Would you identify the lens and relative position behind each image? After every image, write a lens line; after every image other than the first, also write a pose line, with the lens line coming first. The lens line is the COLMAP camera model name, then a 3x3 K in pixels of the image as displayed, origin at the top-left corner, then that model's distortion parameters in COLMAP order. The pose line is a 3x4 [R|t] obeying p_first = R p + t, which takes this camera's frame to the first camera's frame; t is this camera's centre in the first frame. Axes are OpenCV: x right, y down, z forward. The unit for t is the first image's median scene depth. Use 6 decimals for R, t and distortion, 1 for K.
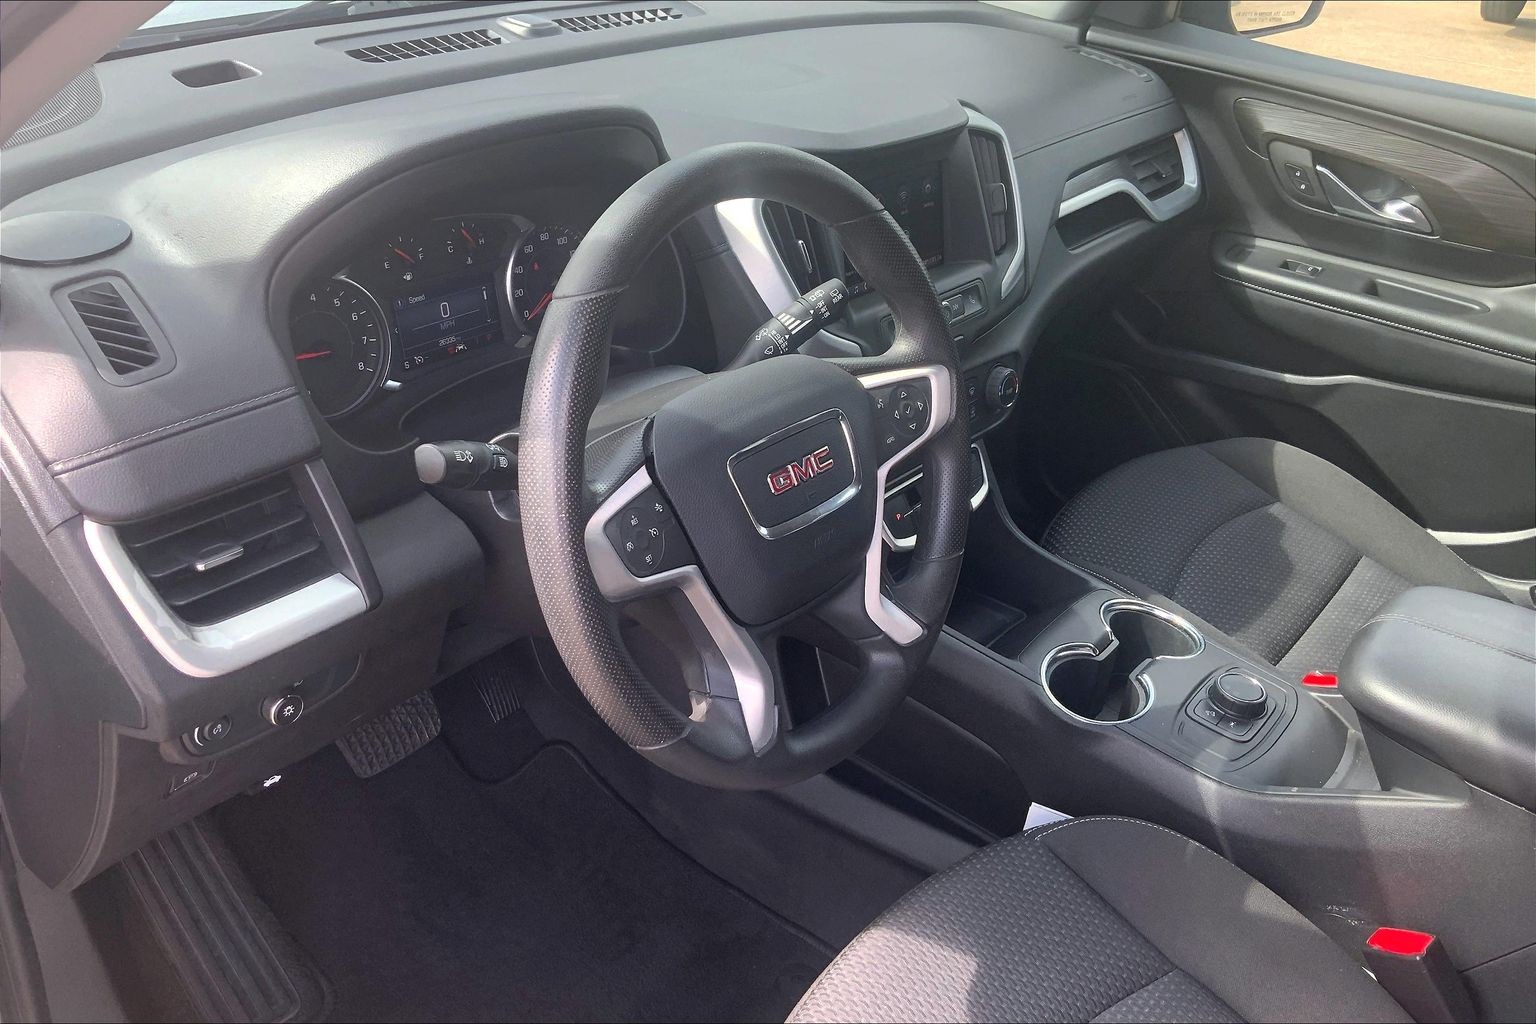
lens RADIAL K [[1266.9, 0, 736.4], [0, 1266.9, 512.0], [0, 0, 1]] dist [0.060486, -0.130681]
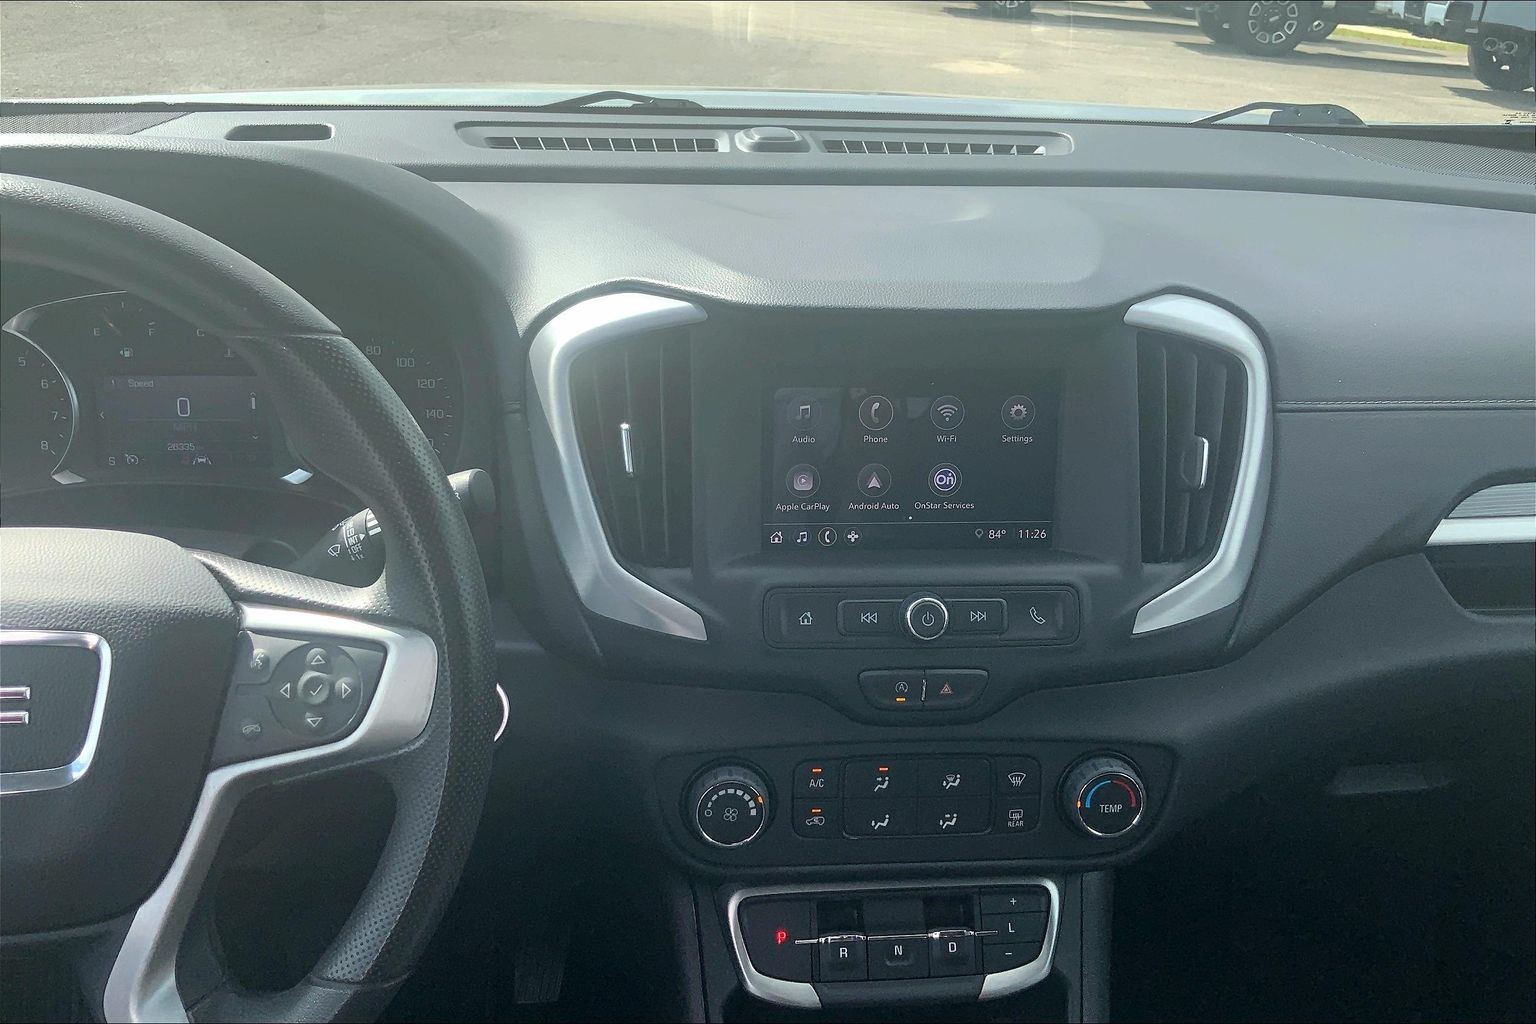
lens RADIAL K [[1423.5, 0, 783.3], [0, 1423.5, 508.6], [0, 0, 1]] dist [0.054923, -0.013271]
pose [[0.742872, 0.223229, -0.631118, 0.472051], [-0.334913, 0.940230, -0.061654, -0.132067], [0.579633, 0.257170, 0.773233, 0.432465]]
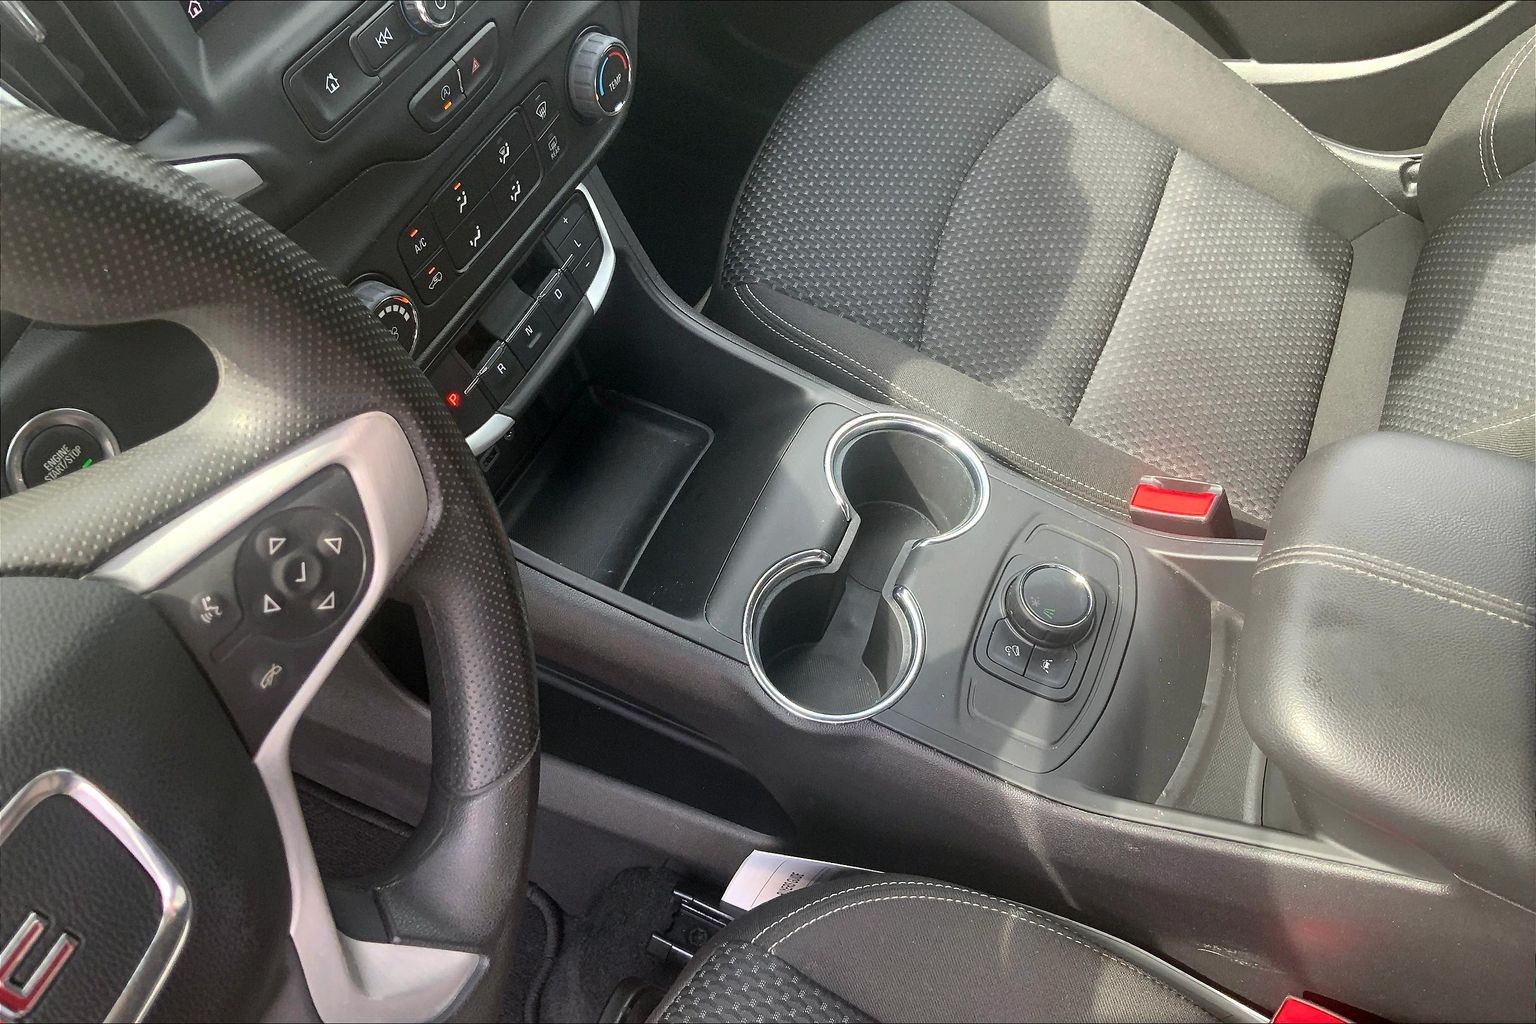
lens RADIAL K [[1274.3, 0, 762.9], [0, 1274.3, 510.2], [0, 0, 1]] dist [0.126586, -0.287974]
pose [[0.959839, -0.233019, 0.156241, 0.151176], [0.136013, 0.873580, 0.467289, -0.184802], [-0.245376, -0.427271, 0.870189, 0.449332]]
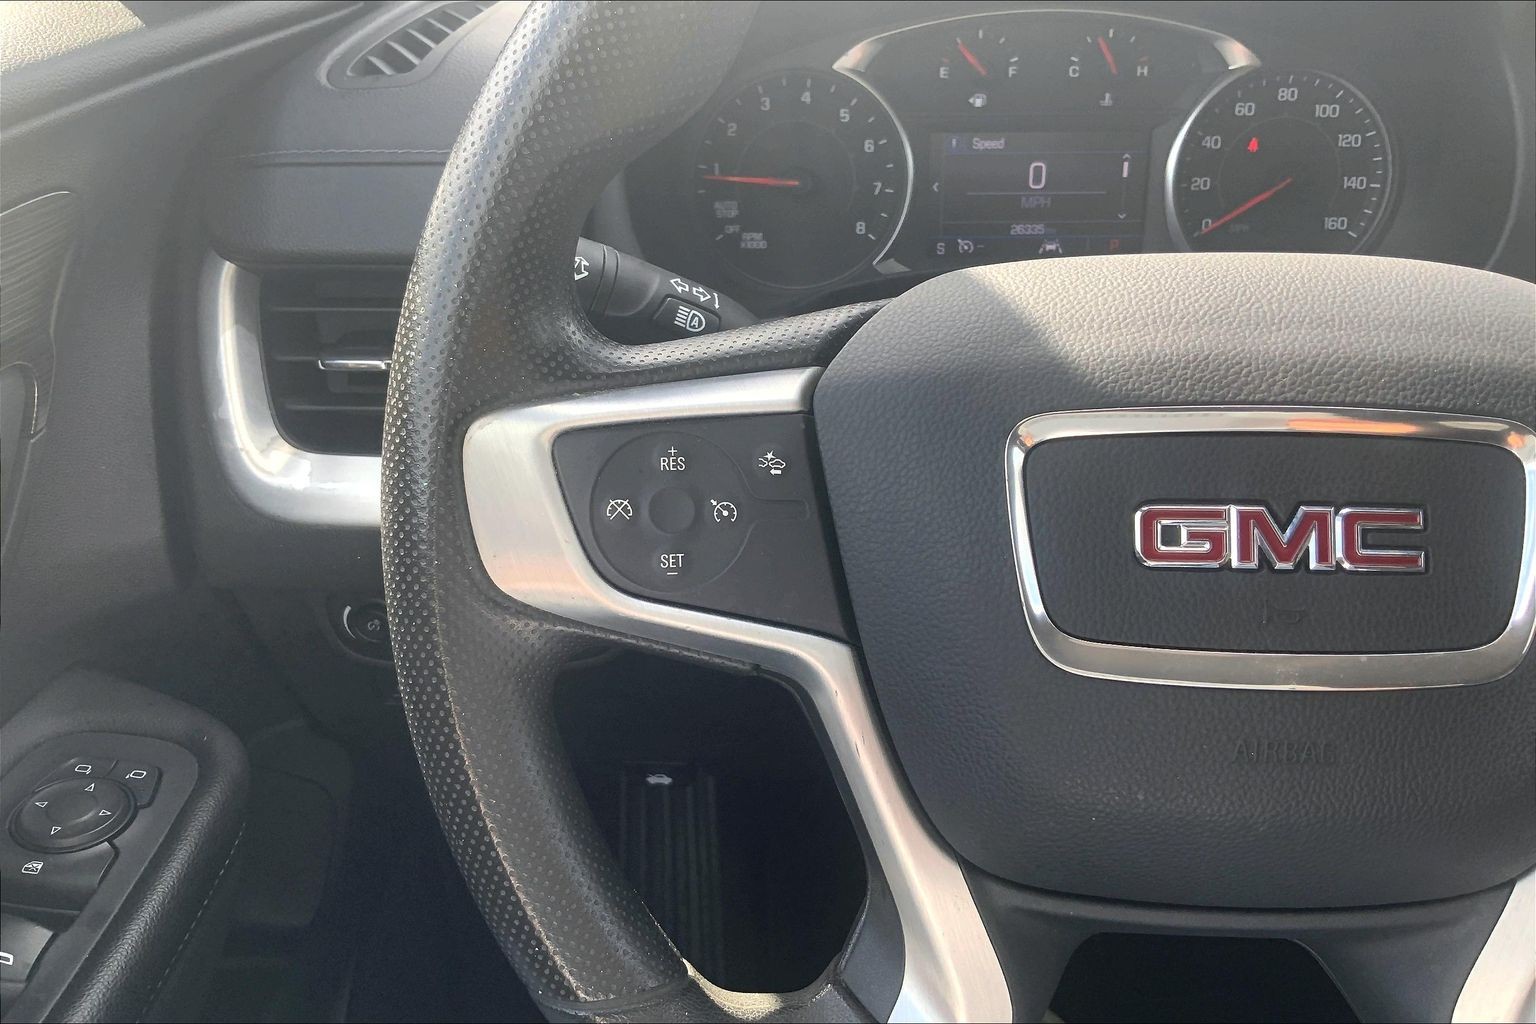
lens RADIAL K [[1274.4, 0, 768.0], [0, 1274.4, 512.0], [0, 0, 1]] dist [0.065815, -0.164379]
pose [[0.615038, 0.294328, -0.731504, 0.139232], [-0.350248, 0.933150, 0.080979, -0.012822], [0.706438, 0.206402, 0.677011, 0.420308]]
